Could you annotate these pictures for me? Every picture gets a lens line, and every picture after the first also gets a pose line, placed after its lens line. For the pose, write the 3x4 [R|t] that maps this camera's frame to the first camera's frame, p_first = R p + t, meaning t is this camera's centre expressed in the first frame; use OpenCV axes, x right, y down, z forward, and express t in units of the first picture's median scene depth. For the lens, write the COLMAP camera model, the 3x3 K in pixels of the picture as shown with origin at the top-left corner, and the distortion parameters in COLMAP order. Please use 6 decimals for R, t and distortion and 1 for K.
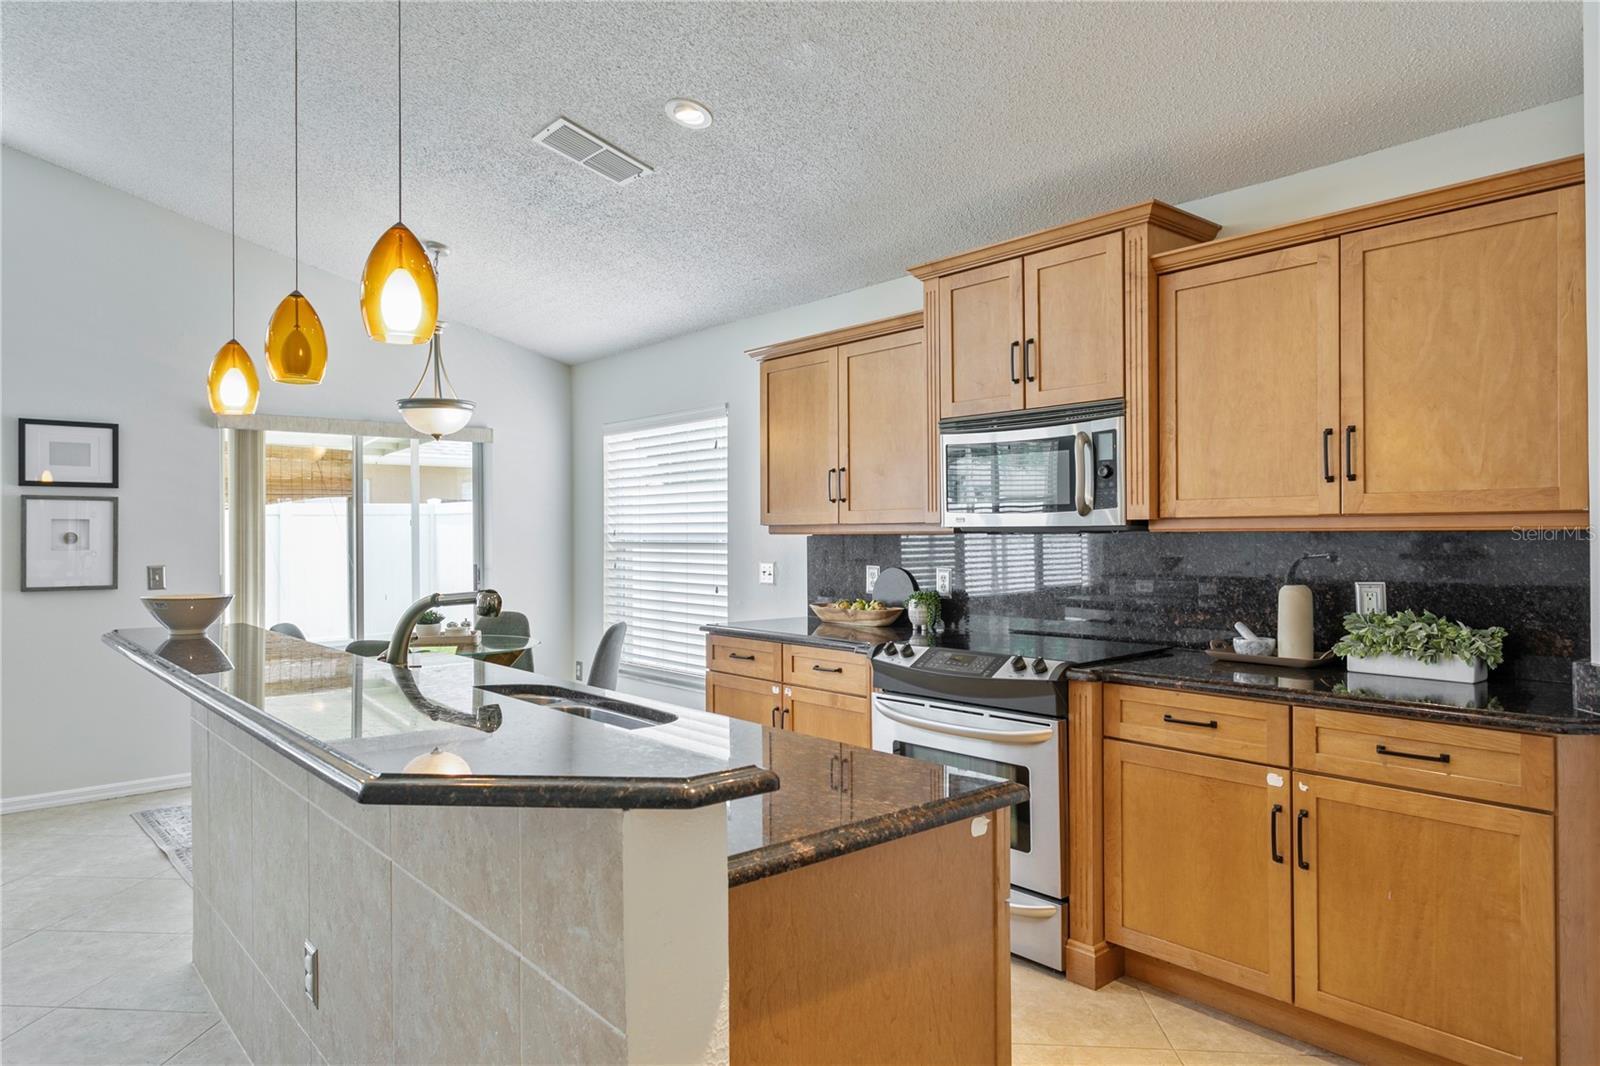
lens RADIAL K [[993.9, 0, 790.8], [0, 993.9, 530.6], [0, 0, 1]] dist [0.002857, 0.000466]
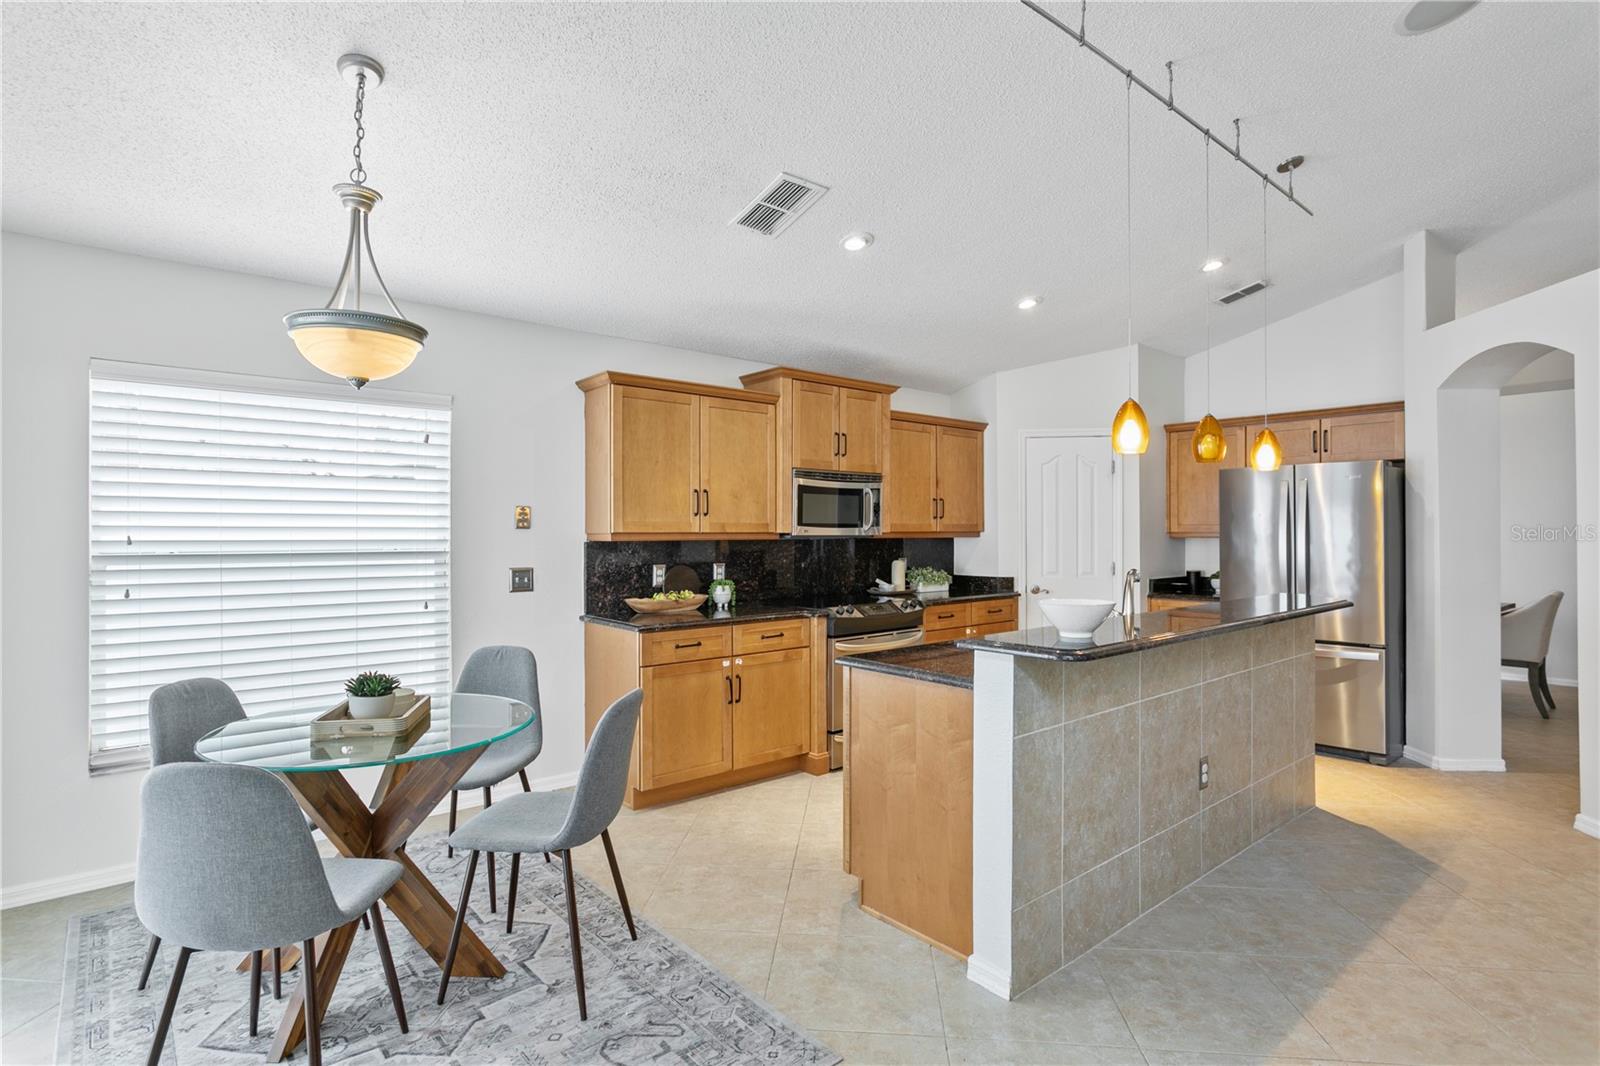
lens RADIAL K [[789.4, 0, 789.9], [0, 789.4, 529.5], [0, 0, 1]] dist [-0.014838, 0.010478]
pose [[0.012101, 0.008477, 0.999891, -1.317133], [-0.002349, 0.999962, -0.008449, -0.002770], [-0.999924, -0.002246, 0.012121, 1.169489]]
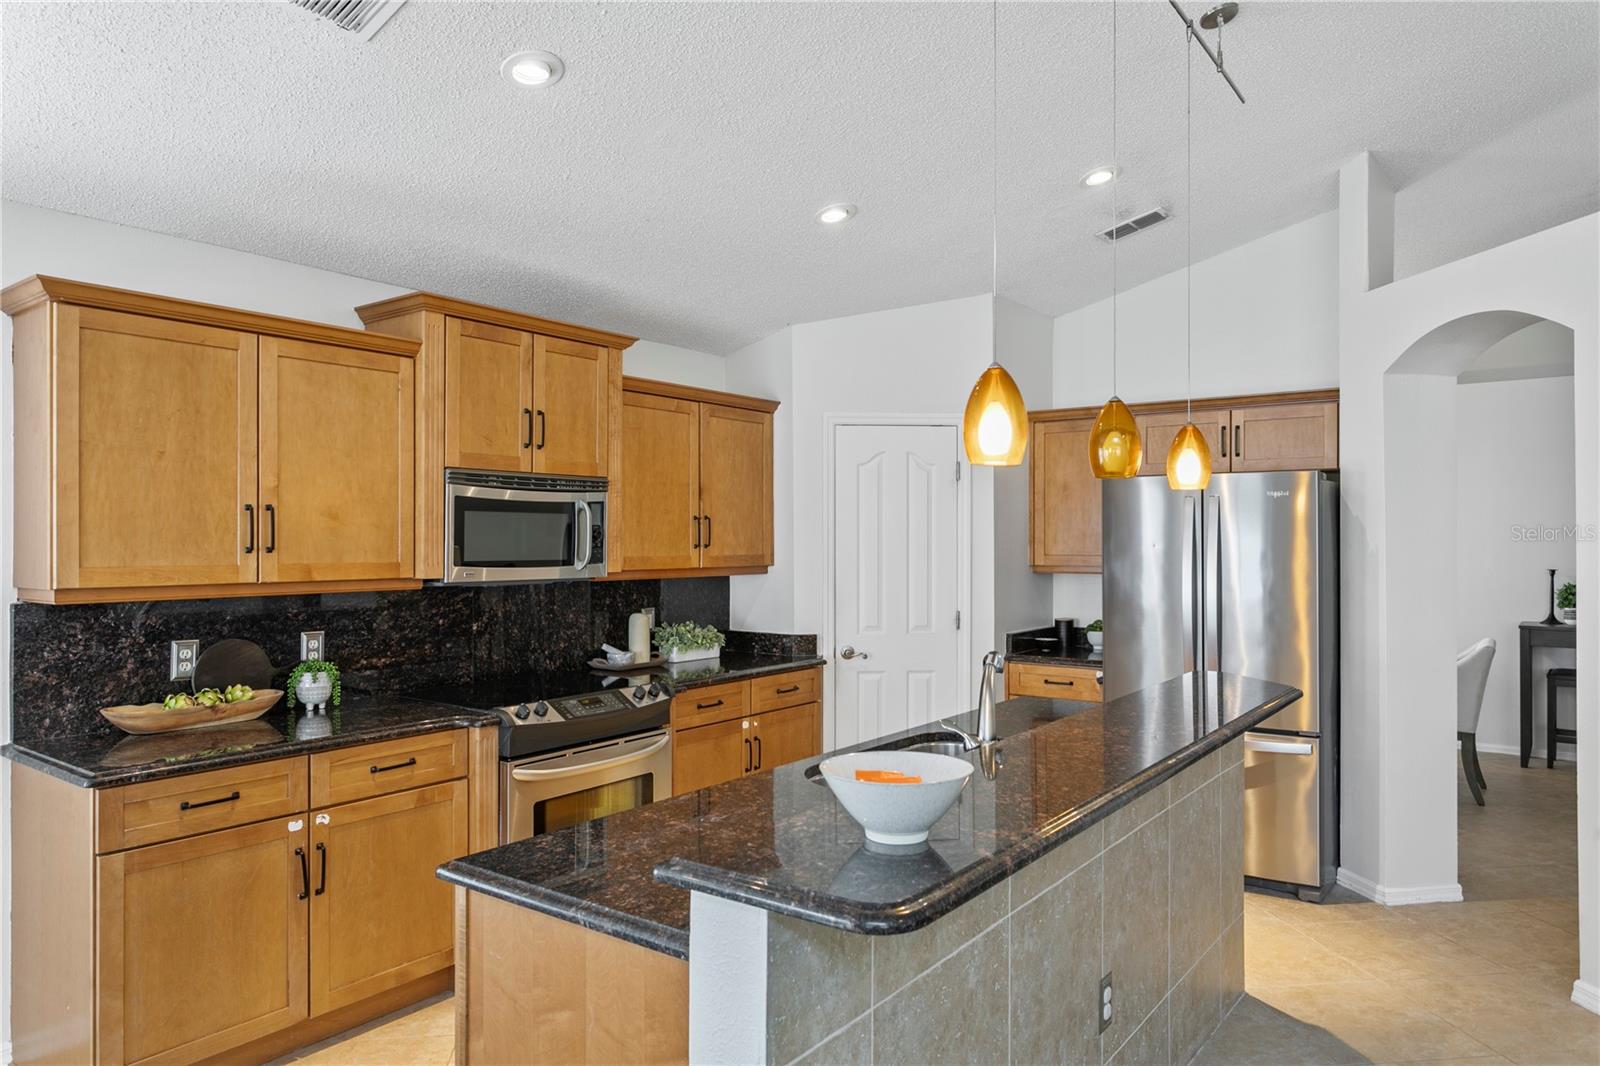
lens RADIAL K [[1035.9, 0, 785.8], [0, 1035.9, 537.8], [0, 0, 1]] dist [-0.014873, 0.019311]
pose [[-0.215309, 0.007387, 0.976518, -1.022241], [-0.002624, 0.999963, -0.008143, -0.045555], [-0.976542, -0.004316, -0.215282, 1.060158]]
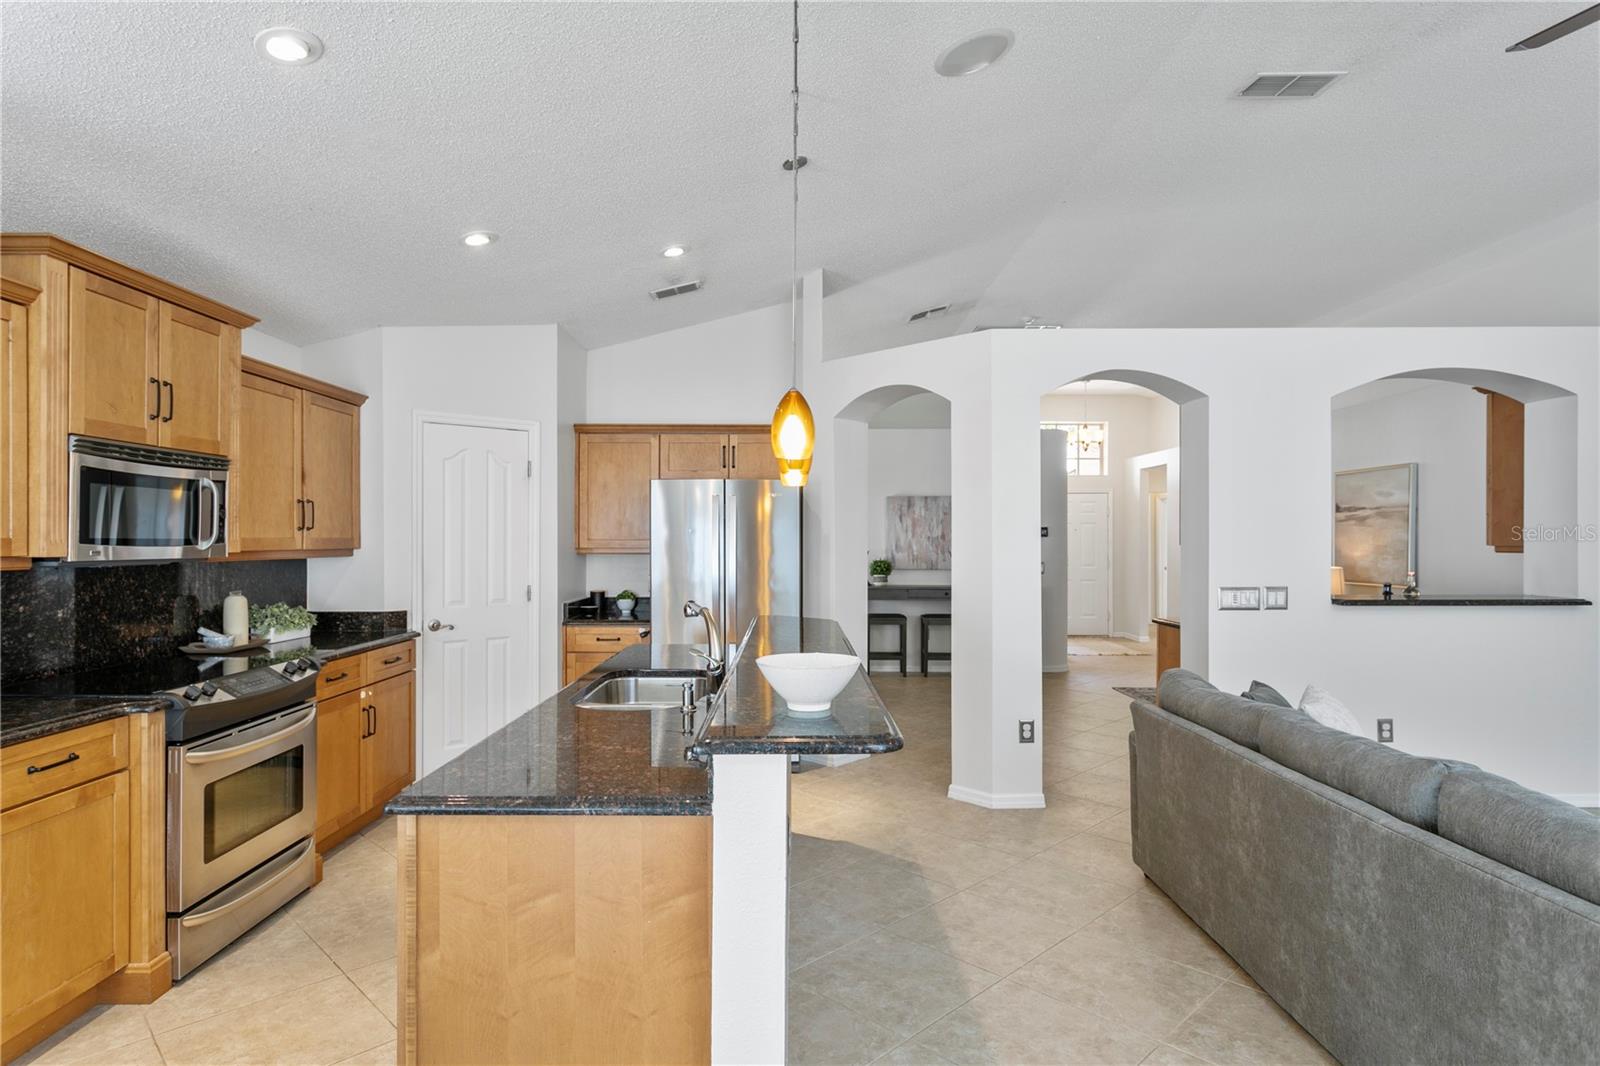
lens RADIAL K [[869.0, 0, 792.9], [0, 869.0, 543.0], [0, 0, 1]] dist [-0.001407, -0.000044]
pose [[-0.759699, 0.002536, 0.650269, -0.934219], [0.000935, 0.999996, -0.002808, -0.019542], [-0.650274, -0.001525, -0.759698, 1.370745]]
